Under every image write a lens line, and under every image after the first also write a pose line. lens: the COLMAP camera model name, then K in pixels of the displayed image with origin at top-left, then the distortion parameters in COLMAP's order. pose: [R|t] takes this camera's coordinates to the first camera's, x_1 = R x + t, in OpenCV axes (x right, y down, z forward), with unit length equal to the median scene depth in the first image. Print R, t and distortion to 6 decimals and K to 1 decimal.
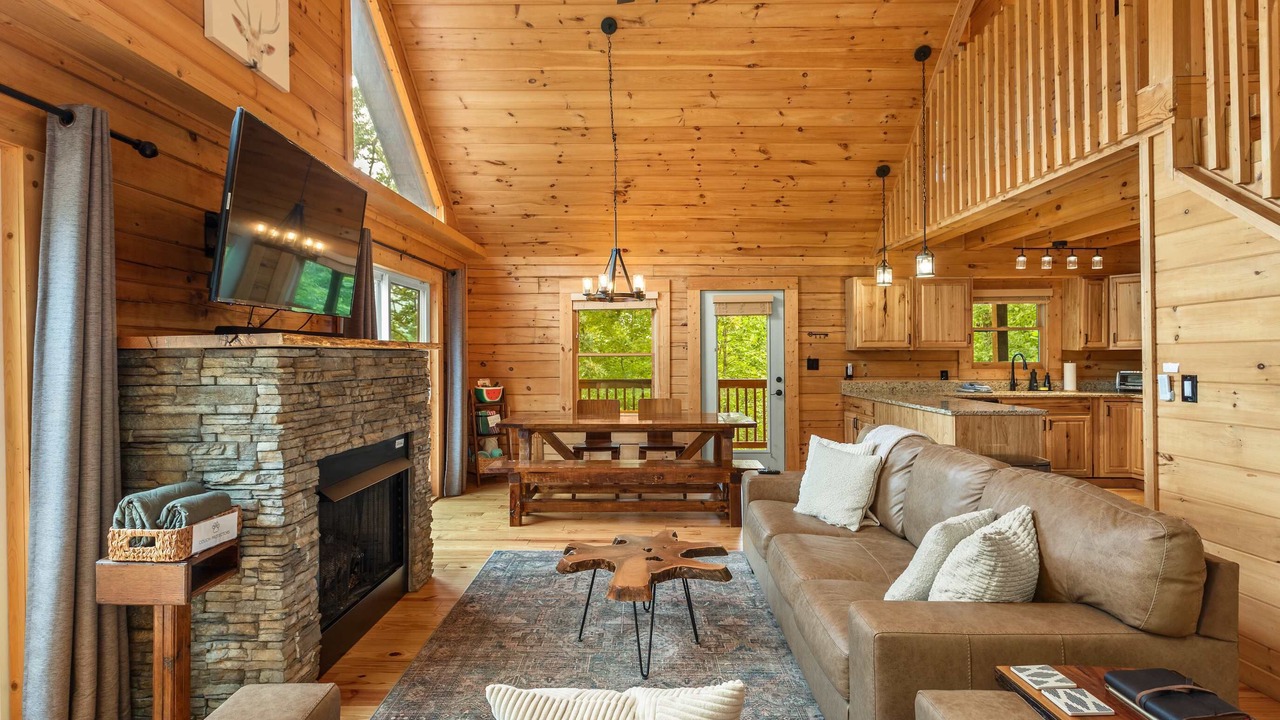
lens RADIAL K [[636.8, 0, 636.7], [0, 636.8, 355.3], [0, 0, 1]] dist [-0.000673, 0.002438]
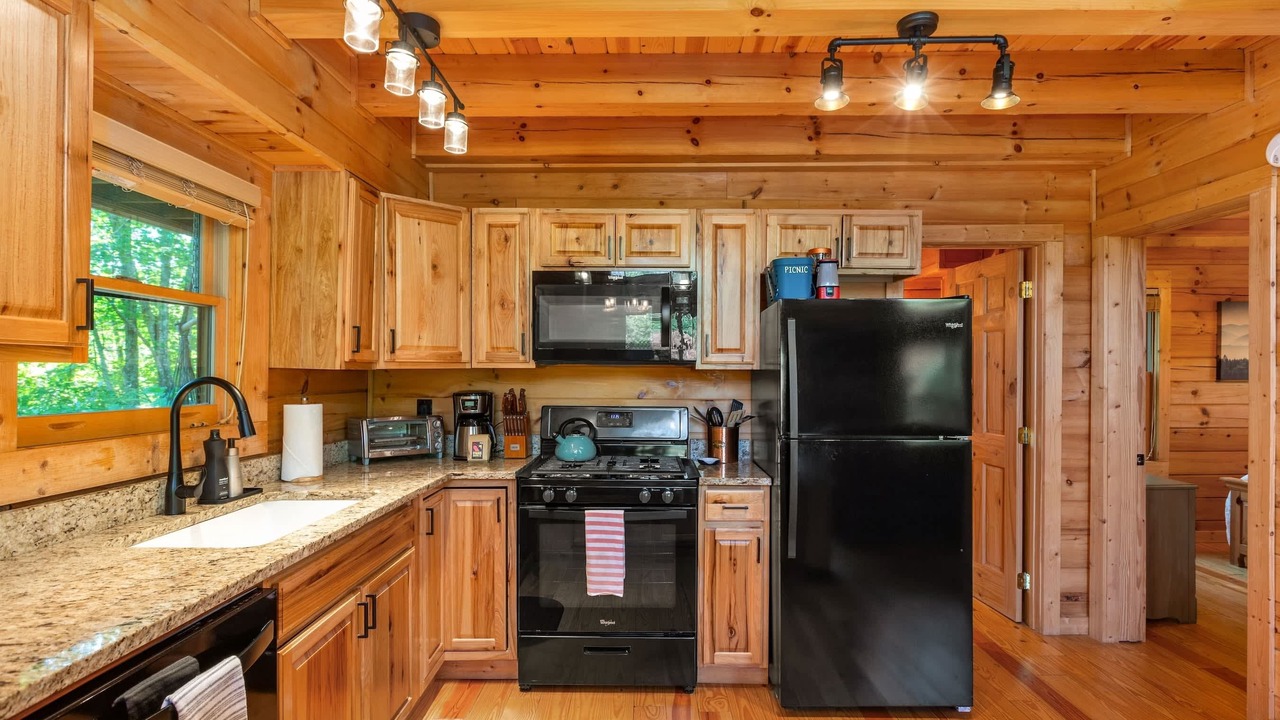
lens RADIAL K [[636.8, 0, 636.5], [0, 636.8, 368.5], [0, 0, 1]] dist [-0.000673, 0.002438]
pose [[-0.005646, 0.009821, 0.999936, 0.348458], [0.000721, 0.999952, -0.009817, -0.004655], [-0.999984, 0.000665, -0.005653, 0.889833]]
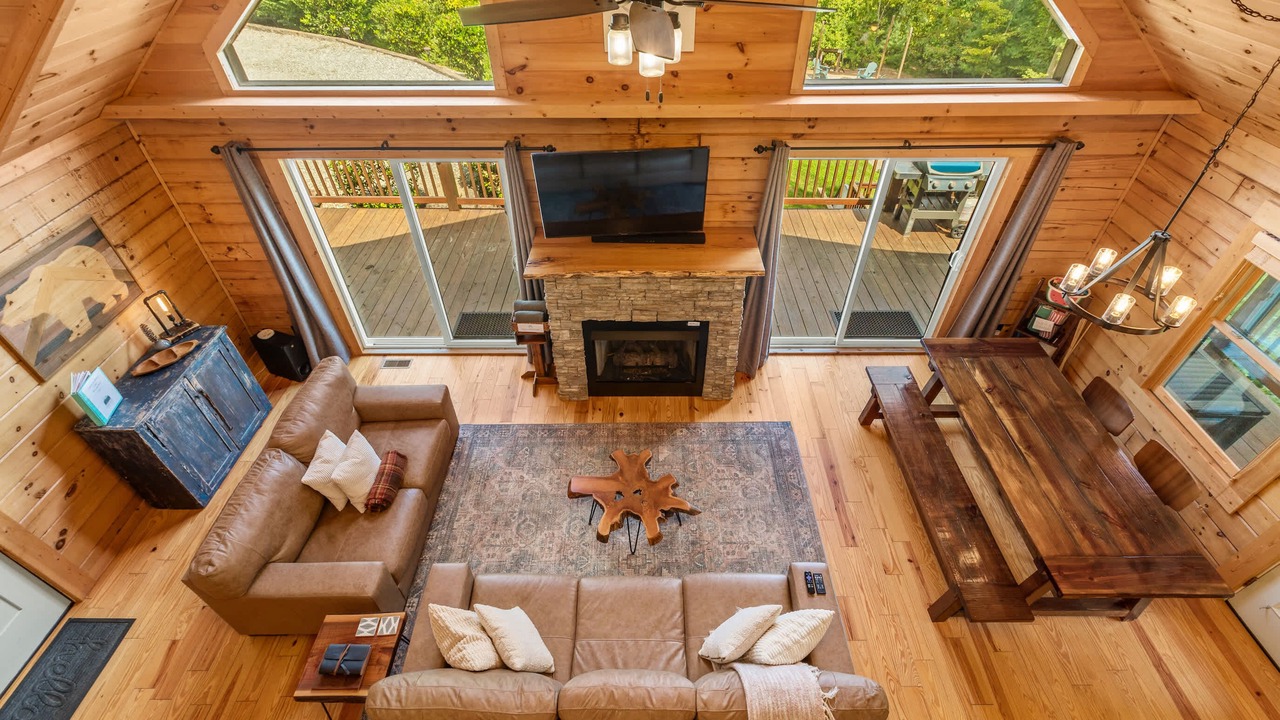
lens RADIAL K [[571.5, 0, 650.8], [0, 571.5, 365.2], [0, 0, 1]] dist [0.009622, 0.000448]
pose [[0.021970, 0.672755, -0.739539, 0.397232], [-0.003010, 0.739758, 0.672866, -0.400647], [0.999754, -0.012557, 0.018277, 0.495178]]
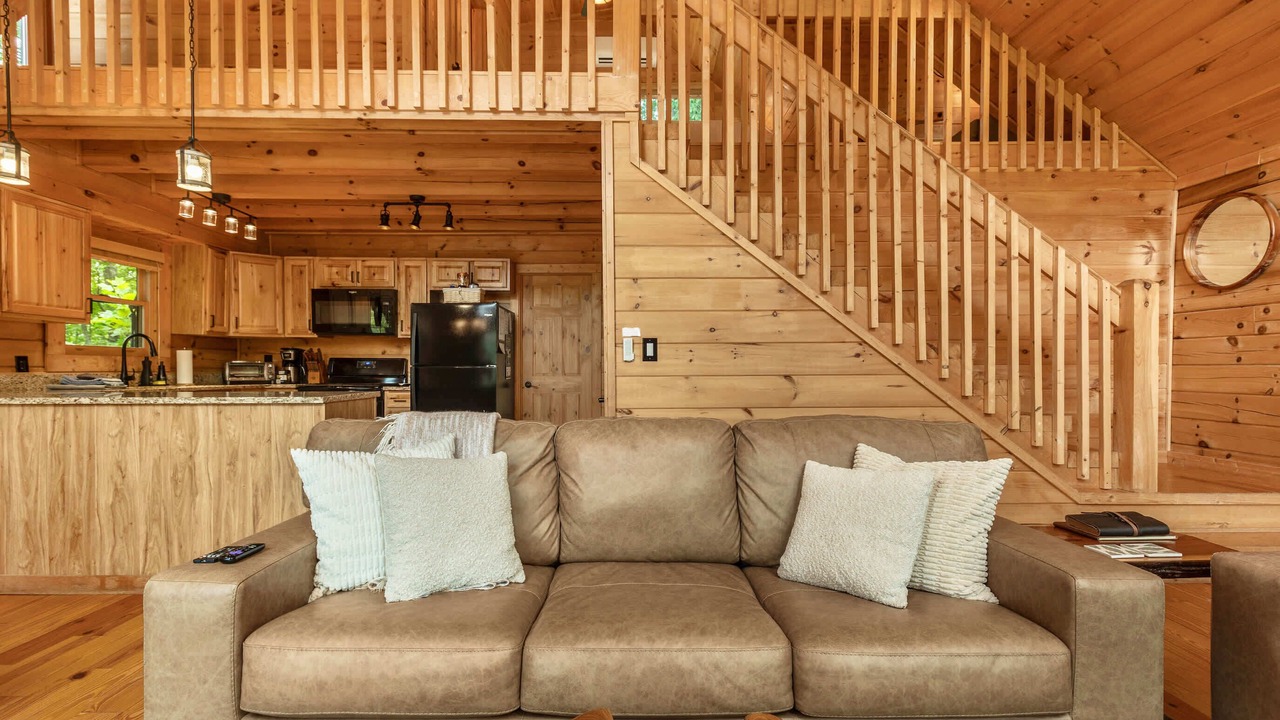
lens RADIAL K [[618.3, 0, 641.4], [0, 618.3, 371.4], [0, 0, 1]] dist [0.005170, -0.000331]
pose [[-0.035280, -0.000677, 0.999377, -0.130141], [0.002460, 0.999997, 0.000764, 0.043449], [-0.999374, 0.002485, -0.035278, 0.499784]]
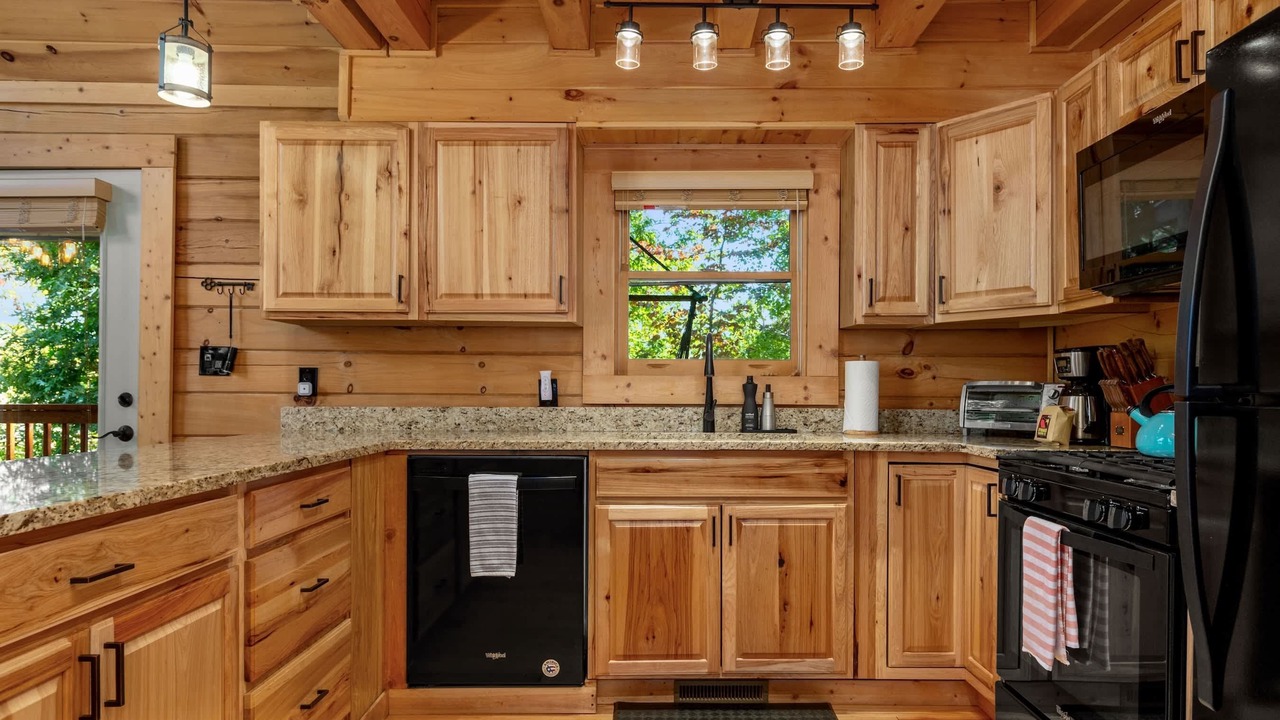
lens RADIAL K [[793.5, 0, 680.7], [0, 793.5, 385.2], [0, 0, 1]] dist [0.003481, 0.002447]
pose [[0.999873, 0.008420, 0.013506, 0.628619], [-0.008231, 0.999868, -0.013975, 0.037742], [-0.013622, 0.013862, 0.999811, 0.579096]]
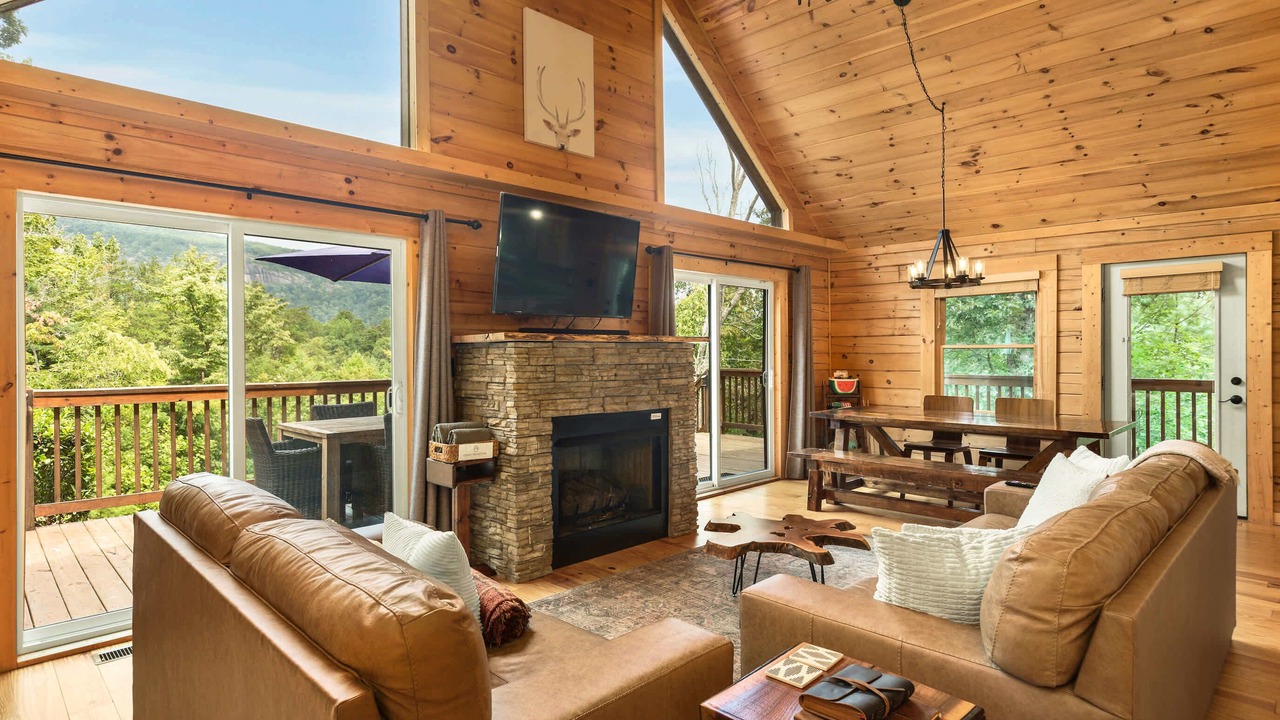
lens RADIAL K [[675.1, 0, 641.9], [0, 675.1, 350.9], [0, 0, 1]] dist [0.010078, -0.000167]
pose [[0.720825, 0.000829, -0.693117, 0.307005], [0.000908, 0.999997, 0.002140, 0.002835], [0.693117, -0.002172, 0.720822, 0.006138]]
